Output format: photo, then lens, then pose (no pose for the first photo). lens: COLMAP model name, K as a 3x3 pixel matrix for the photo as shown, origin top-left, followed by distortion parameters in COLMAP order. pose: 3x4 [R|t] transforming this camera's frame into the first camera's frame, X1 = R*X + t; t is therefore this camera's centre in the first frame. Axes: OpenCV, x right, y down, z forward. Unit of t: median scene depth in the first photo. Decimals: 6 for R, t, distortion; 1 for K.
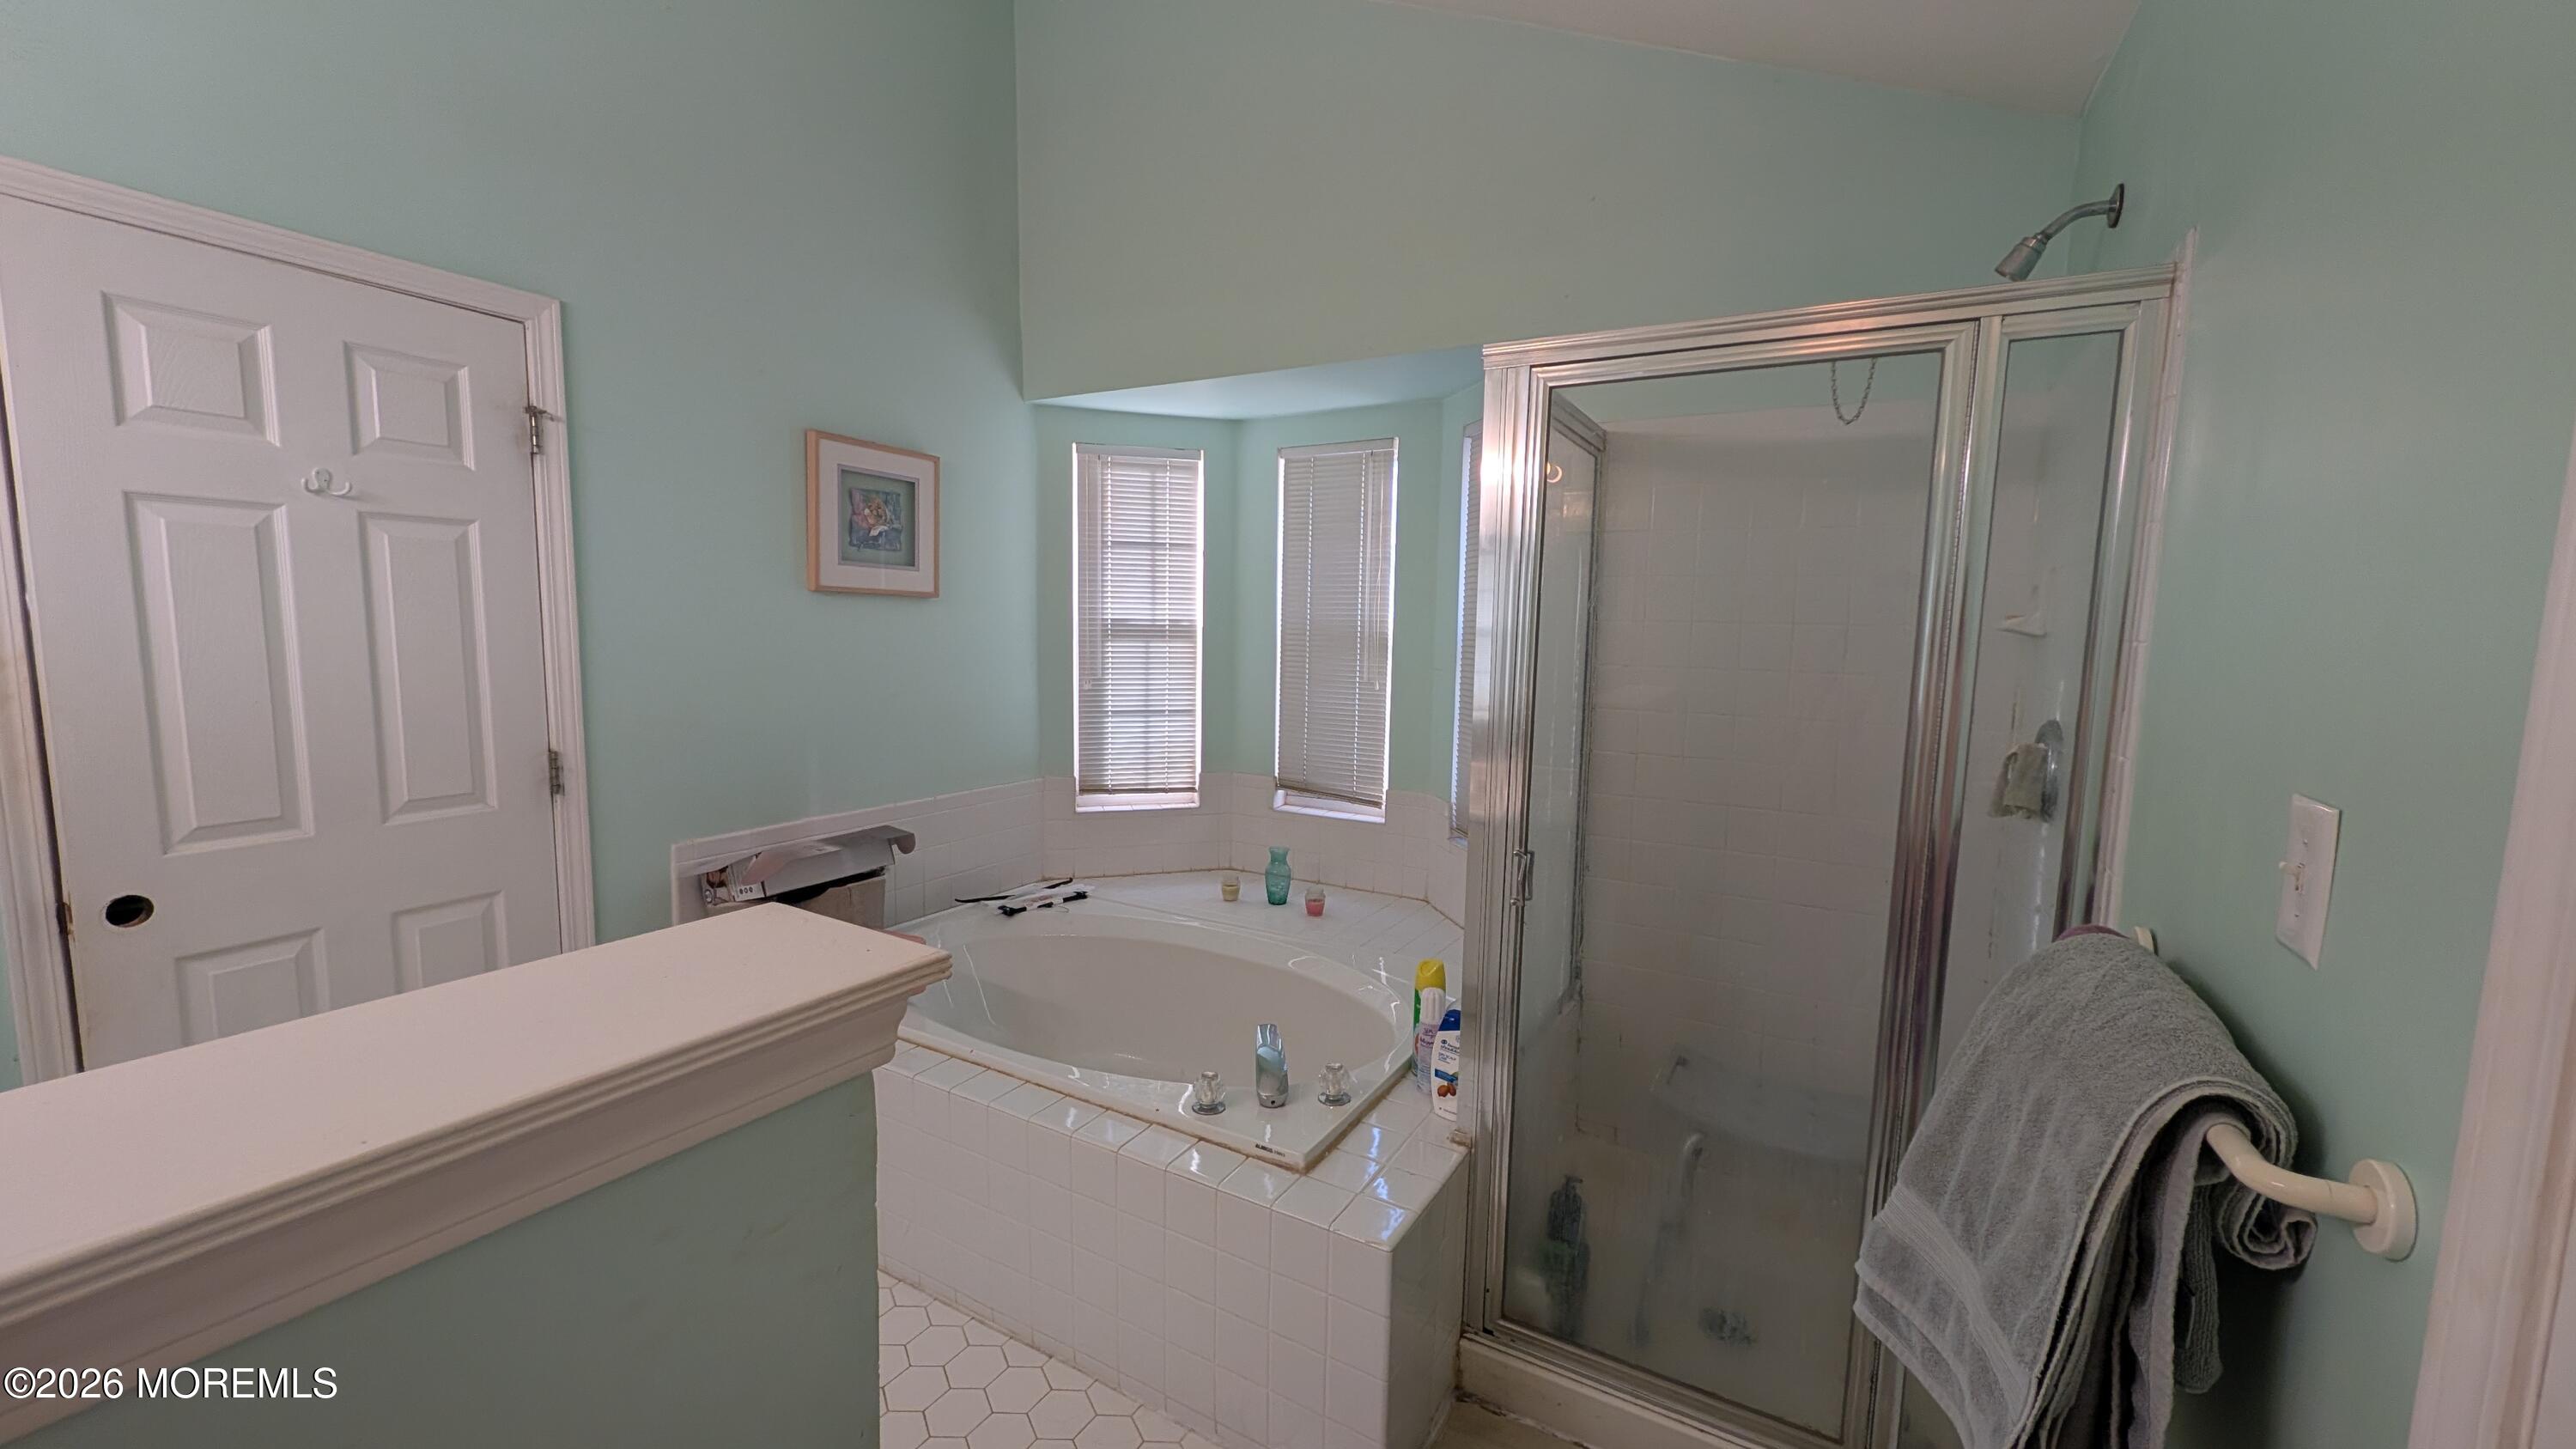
lens RADIAL K [[983.8, 0, 1290.1], [0, 983.8, 735.0], [0, 0, 1]] dist [-0.000033, 0.000255]
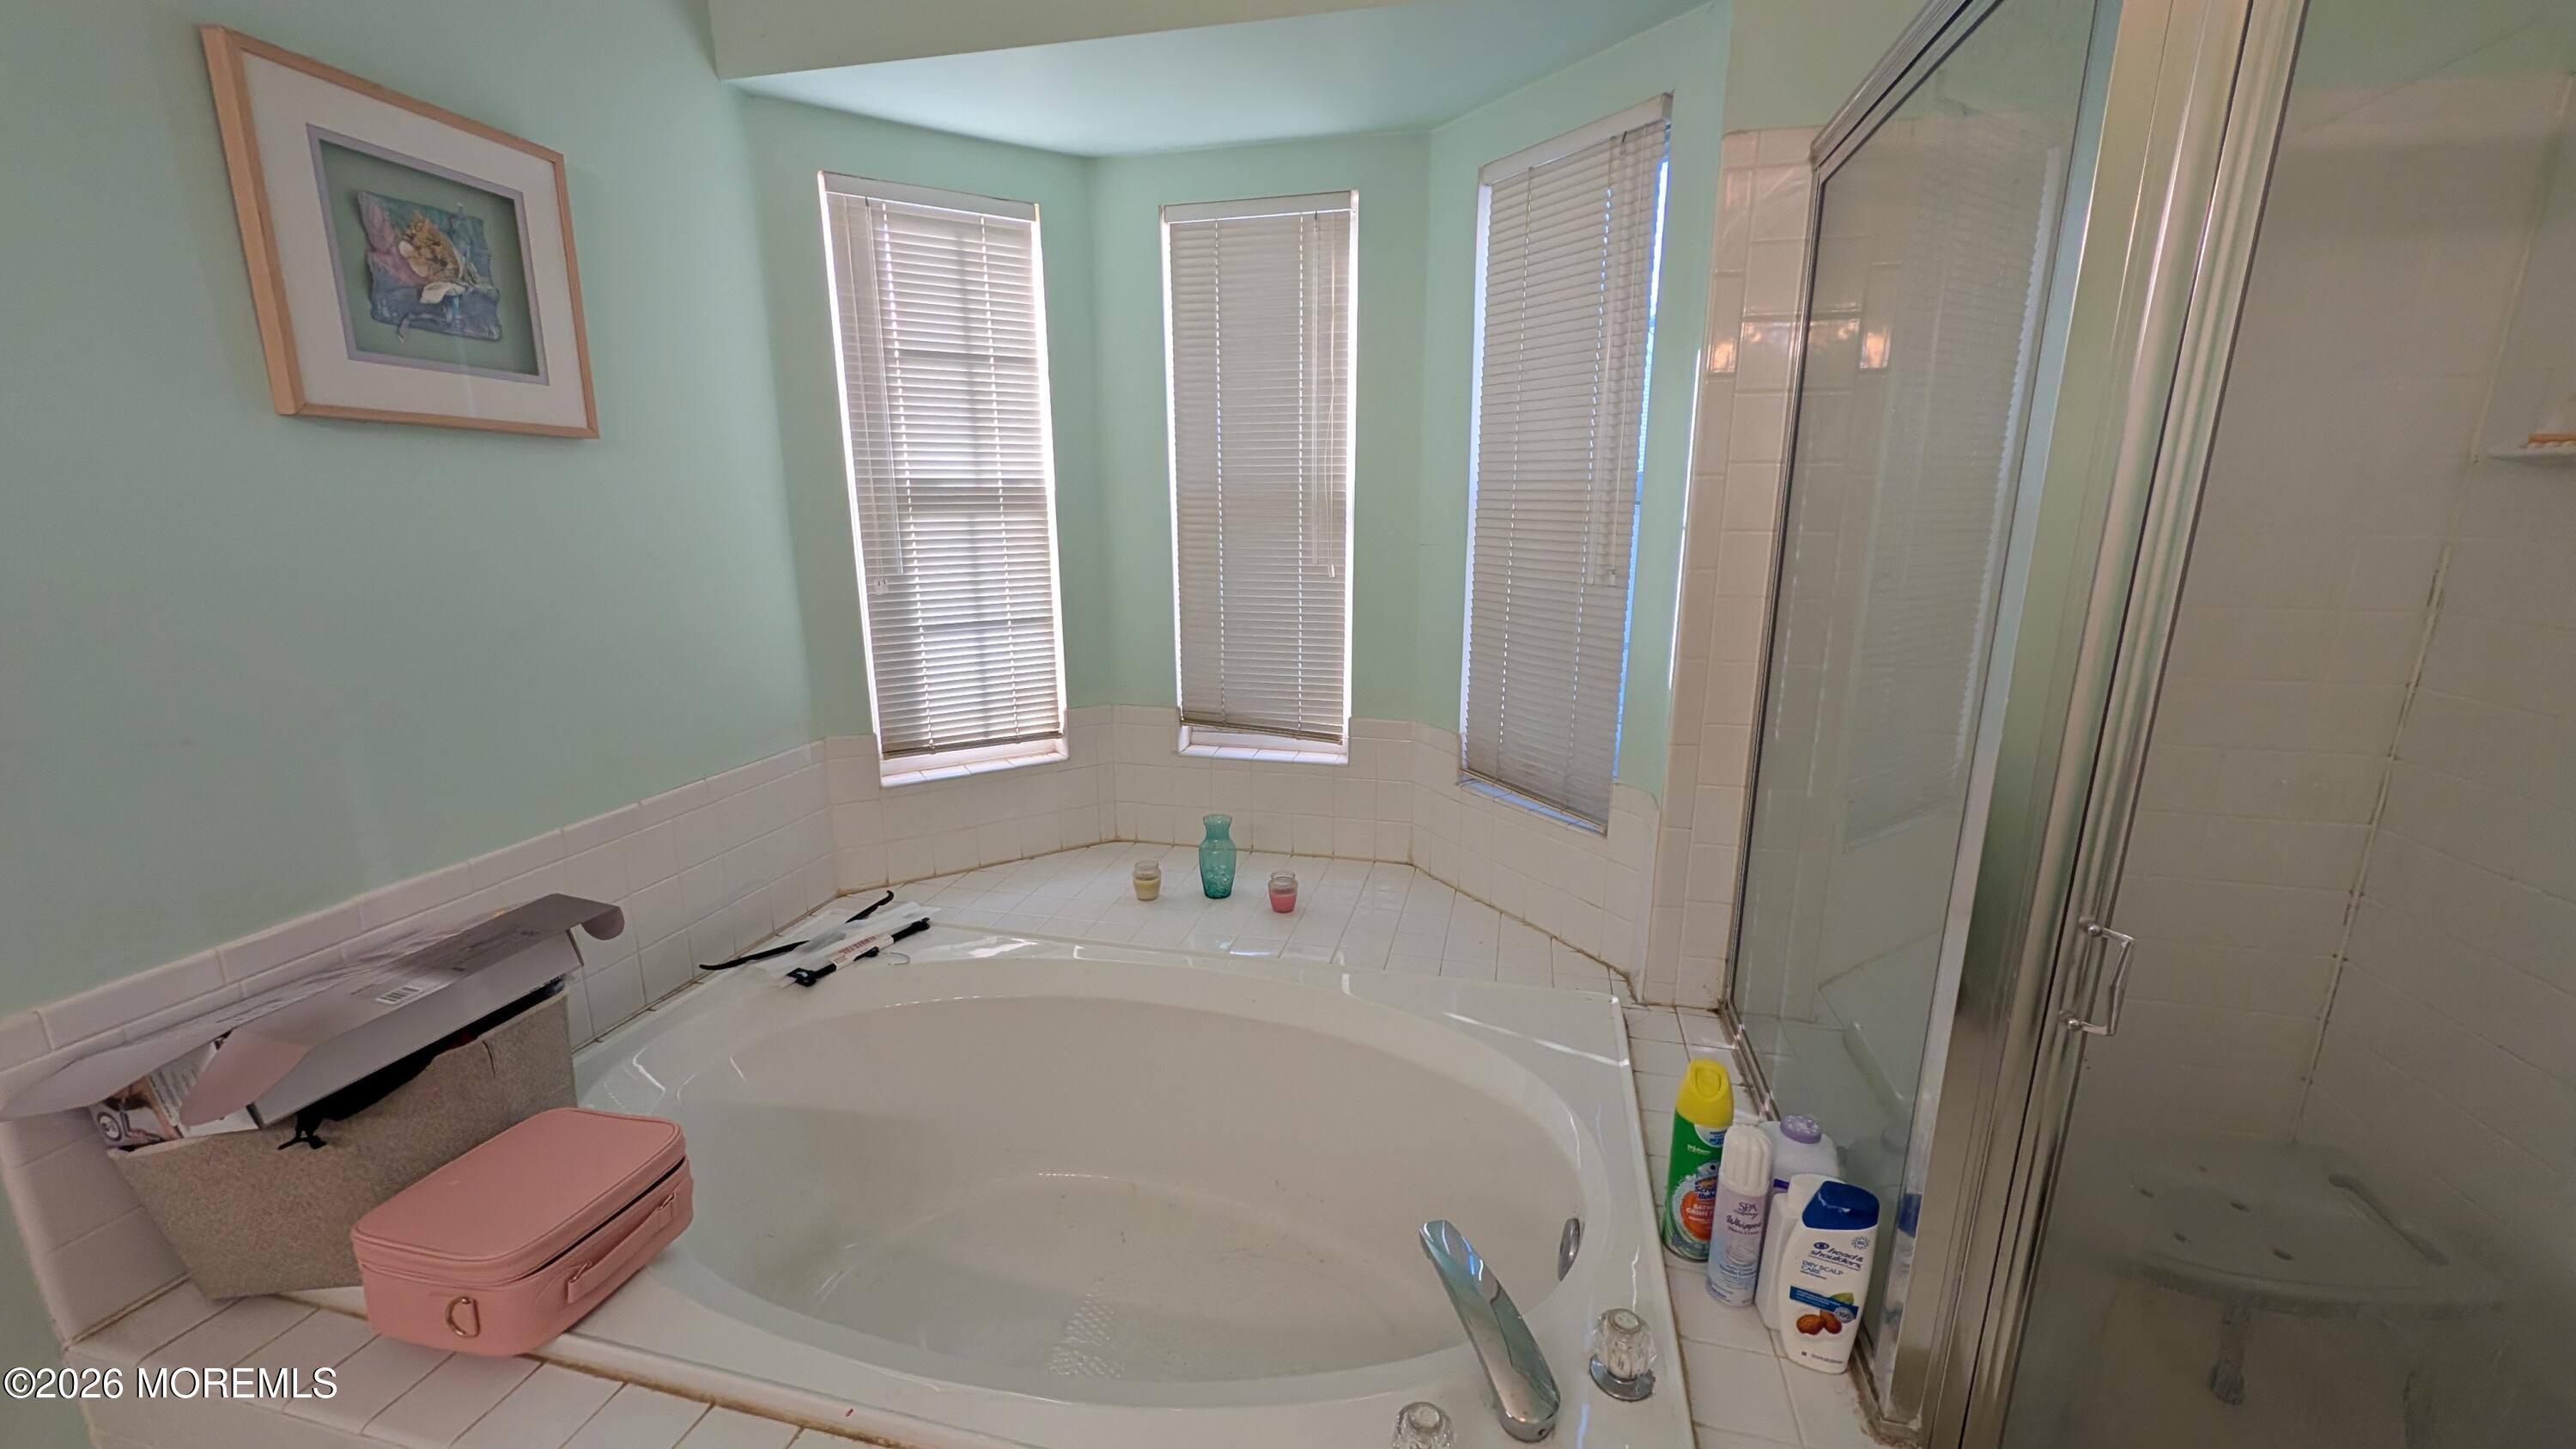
lens RADIAL K [[983.8, 0, 1290.1], [0, 983.8, 735.0], [0, 0, 1]] dist [-0.000033, 0.000255]
pose [[0.960141, -0.083276, 0.266823, -0.134775], [0.048726, 0.989838, 0.133592, -0.029594], [-0.275237, -0.115265, 0.954442, 0.325542]]
